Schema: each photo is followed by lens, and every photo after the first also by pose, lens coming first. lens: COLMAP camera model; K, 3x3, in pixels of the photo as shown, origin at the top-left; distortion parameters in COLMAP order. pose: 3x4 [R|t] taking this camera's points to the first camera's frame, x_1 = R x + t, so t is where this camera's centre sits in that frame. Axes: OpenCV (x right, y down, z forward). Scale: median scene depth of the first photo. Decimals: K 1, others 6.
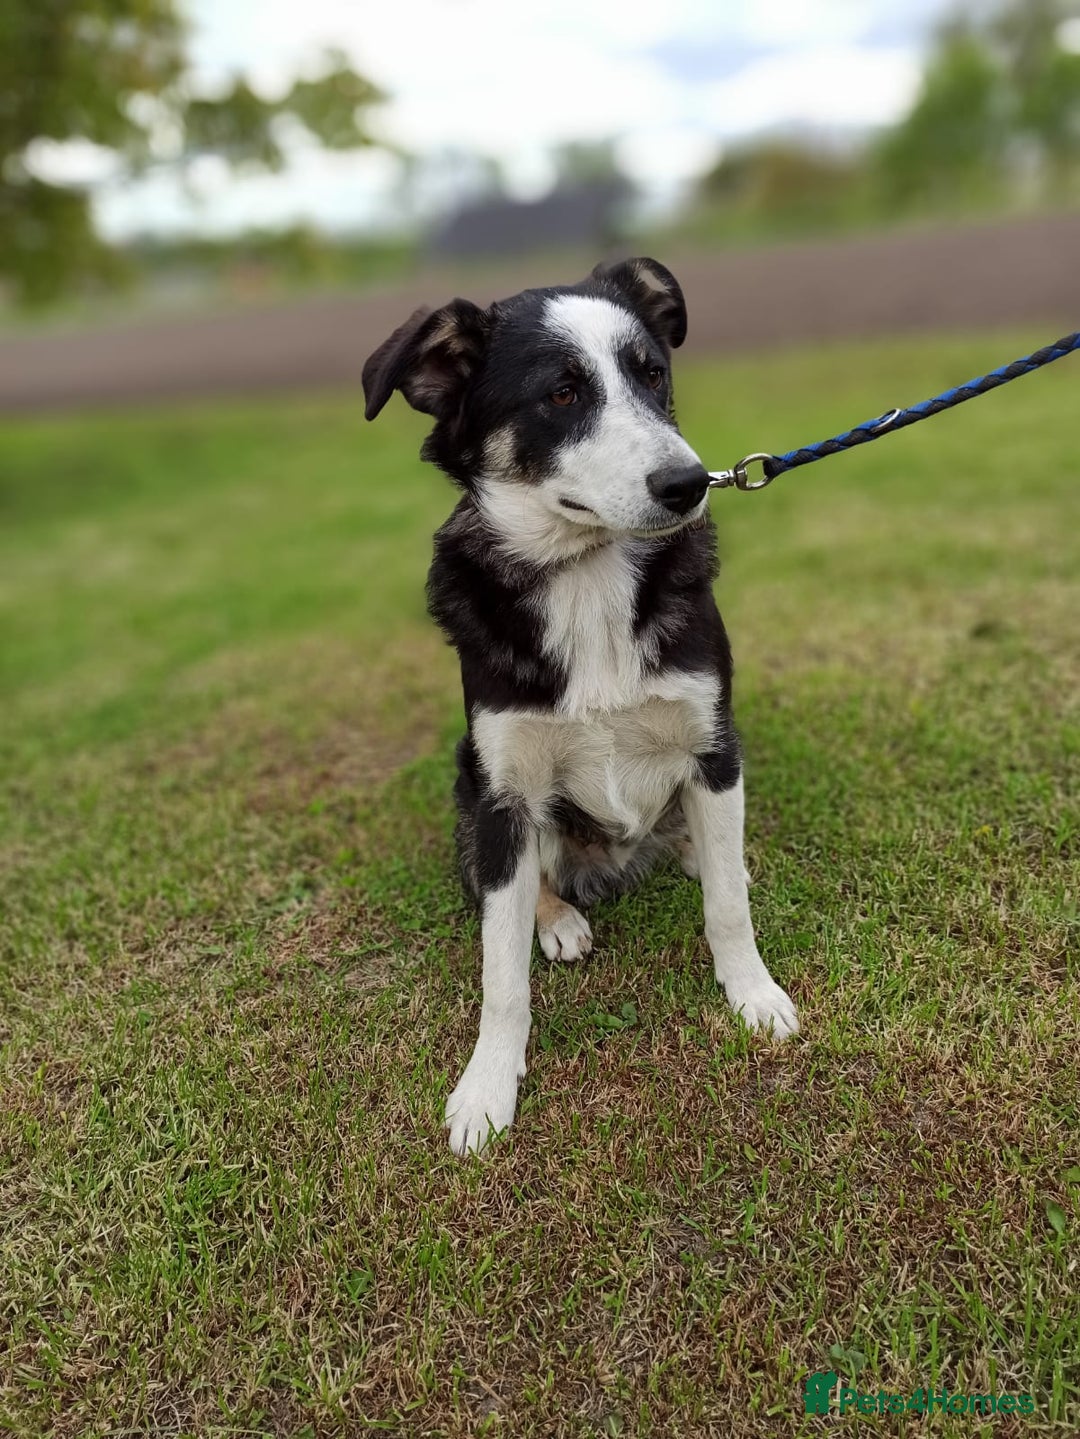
lens RADIAL K [[1071.8, 0, 530.4], [0, 1071.8, 669.1], [0, 0, 1]] dist [0.040866, -0.033798]
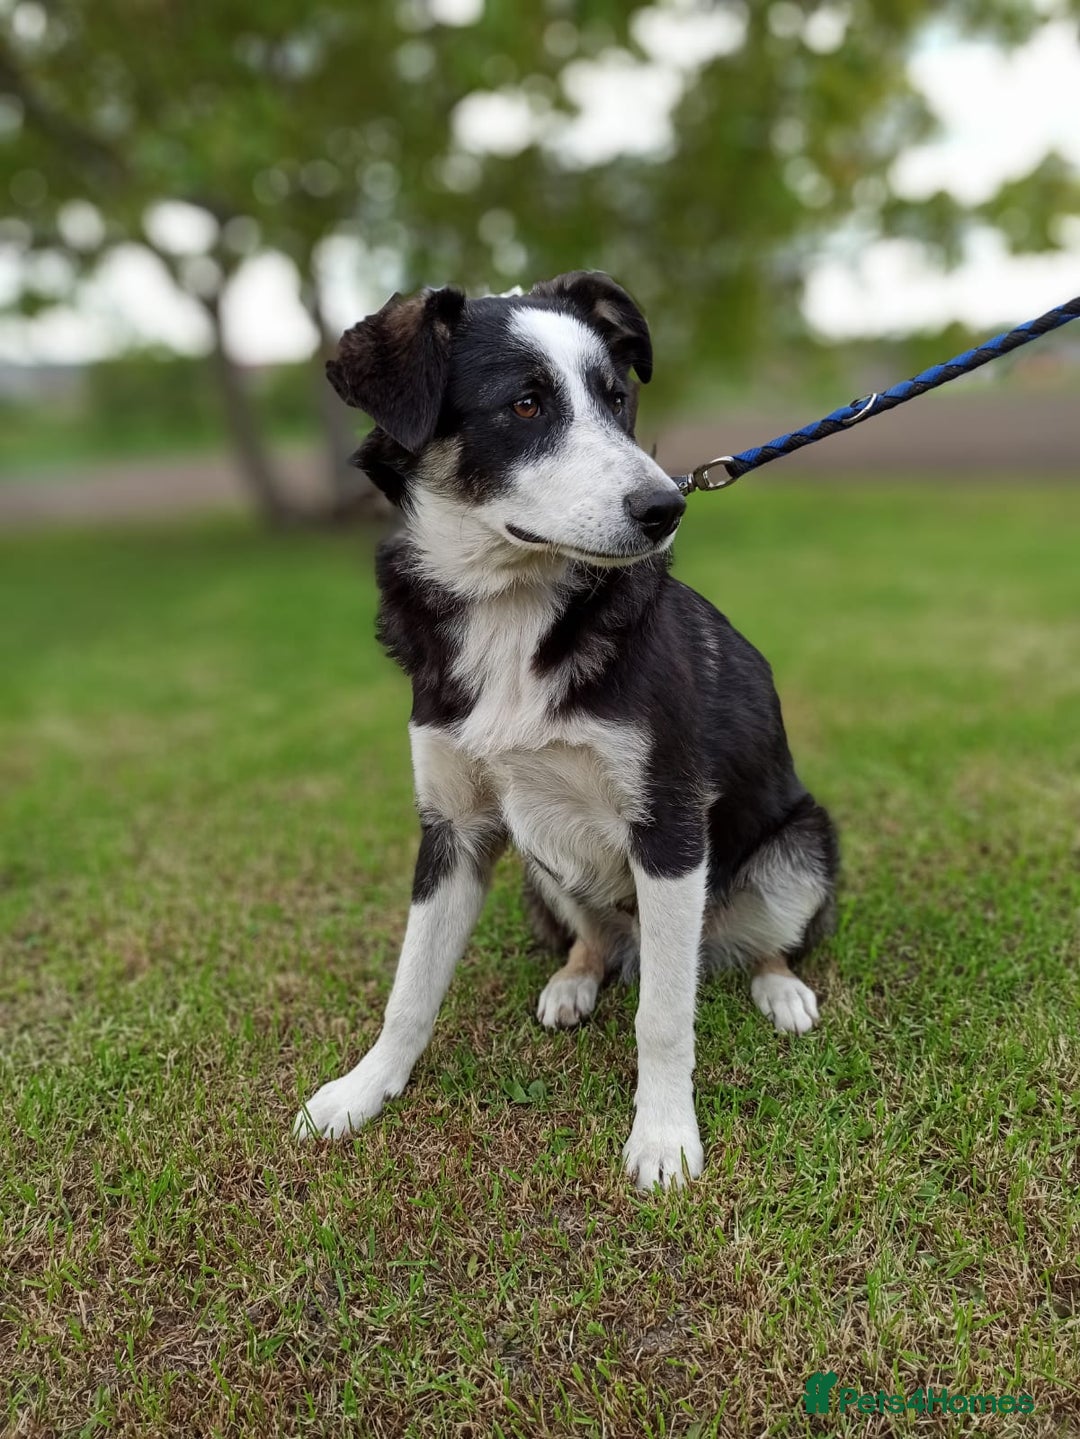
lens RADIAL K [[1071.8, 0, 563.7], [0, 1071.8, 674.2], [0, 0, 1]] dist [0.040866, -0.033798]
pose [[0.796943, 0.195353, -0.571594, 0.519121], [-0.232024, 0.972669, 0.008928, -0.035487], [0.557716, 0.125508, 0.820488, 0.200302]]
